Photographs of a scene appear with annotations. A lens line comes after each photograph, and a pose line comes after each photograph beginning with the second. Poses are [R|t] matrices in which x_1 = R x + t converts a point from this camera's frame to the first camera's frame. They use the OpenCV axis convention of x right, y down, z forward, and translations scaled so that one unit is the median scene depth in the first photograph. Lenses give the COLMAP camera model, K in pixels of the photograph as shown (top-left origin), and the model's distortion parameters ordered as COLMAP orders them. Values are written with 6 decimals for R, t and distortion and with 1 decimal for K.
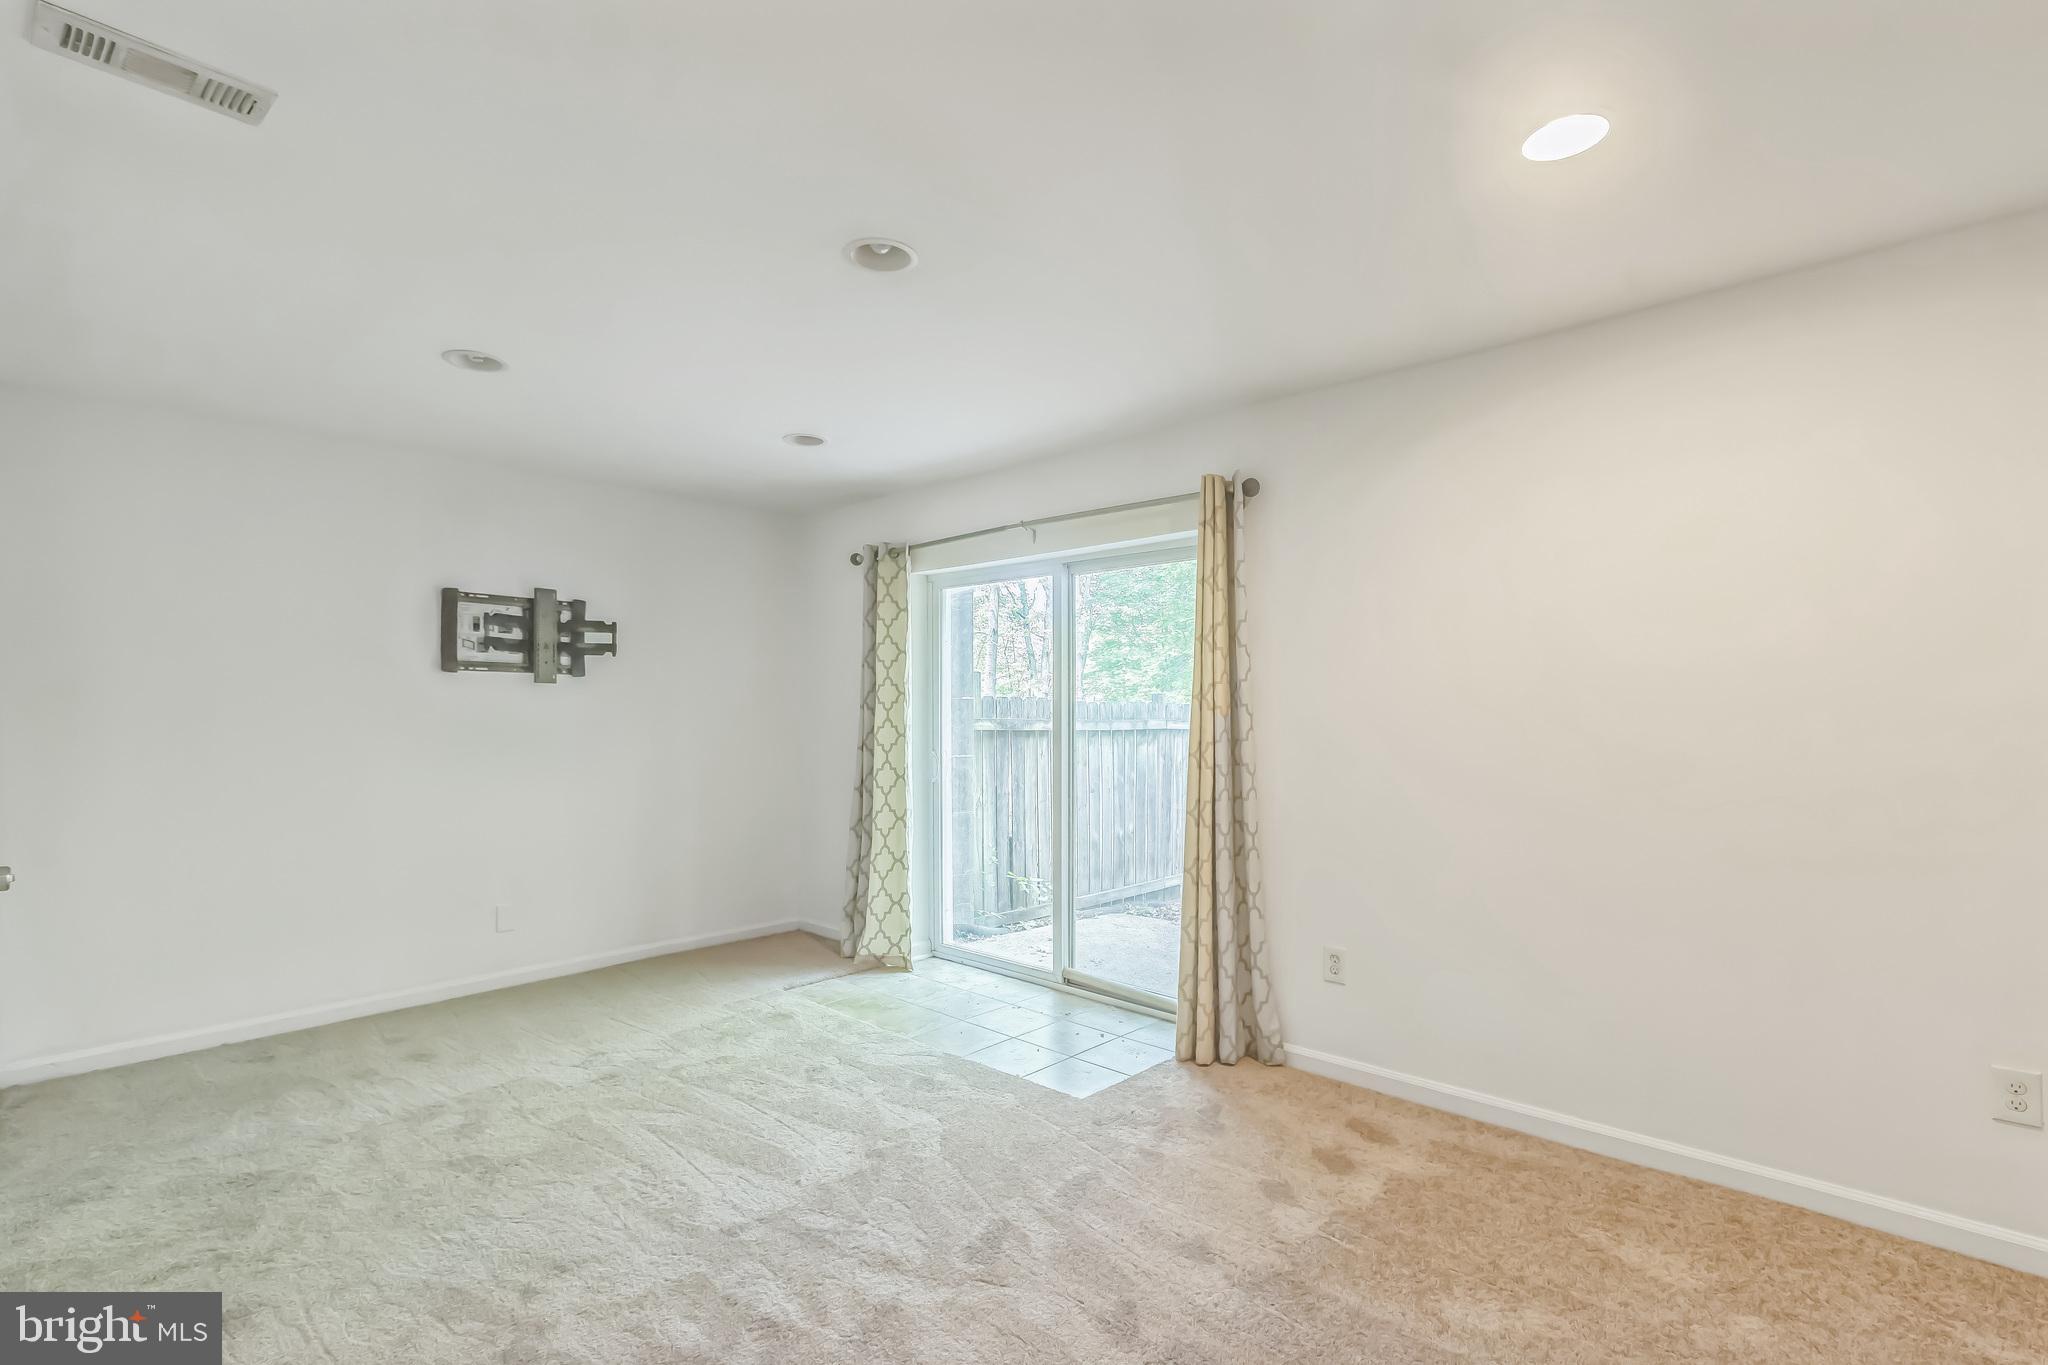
lens RADIAL K [[942.9, 0, 1025.9], [0, 942.9, 718.5], [0, 0, 1]] dist [-0.005380, 0.000416]
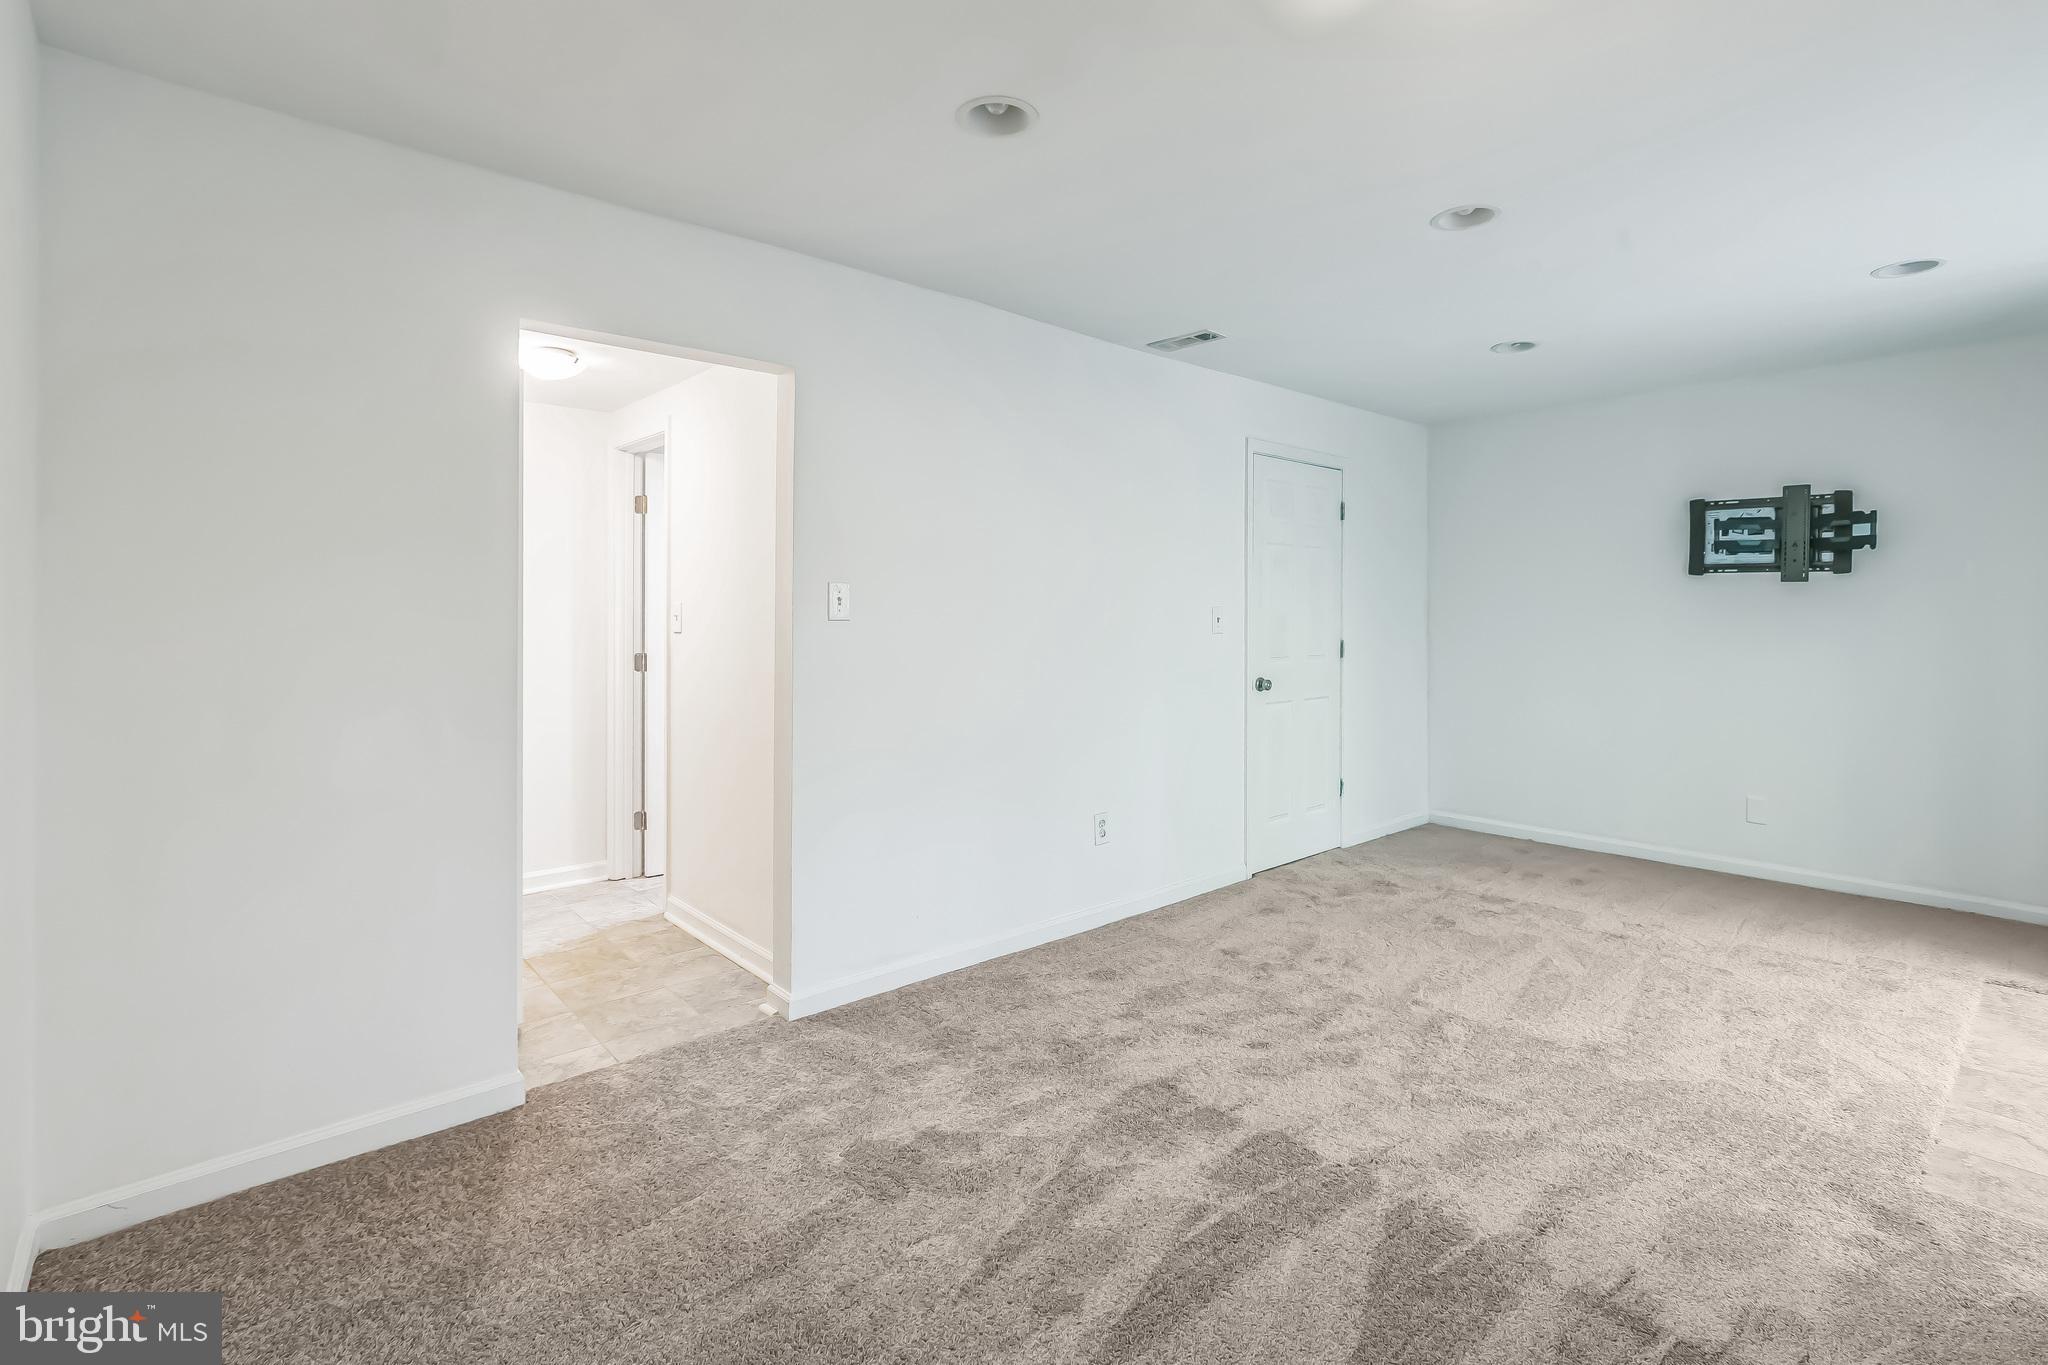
lens RADIAL K [[942.9, 0, 1021.1], [0, 942.9, 607.0], [0, 0, 1]] dist [-0.005380, 0.000416]
pose [[-0.090762, -0.000962, -0.995872, 0.563554], [-0.009206, 0.999958, -0.000127, -0.003945], [0.995830, 0.009156, -0.090767, 0.296838]]
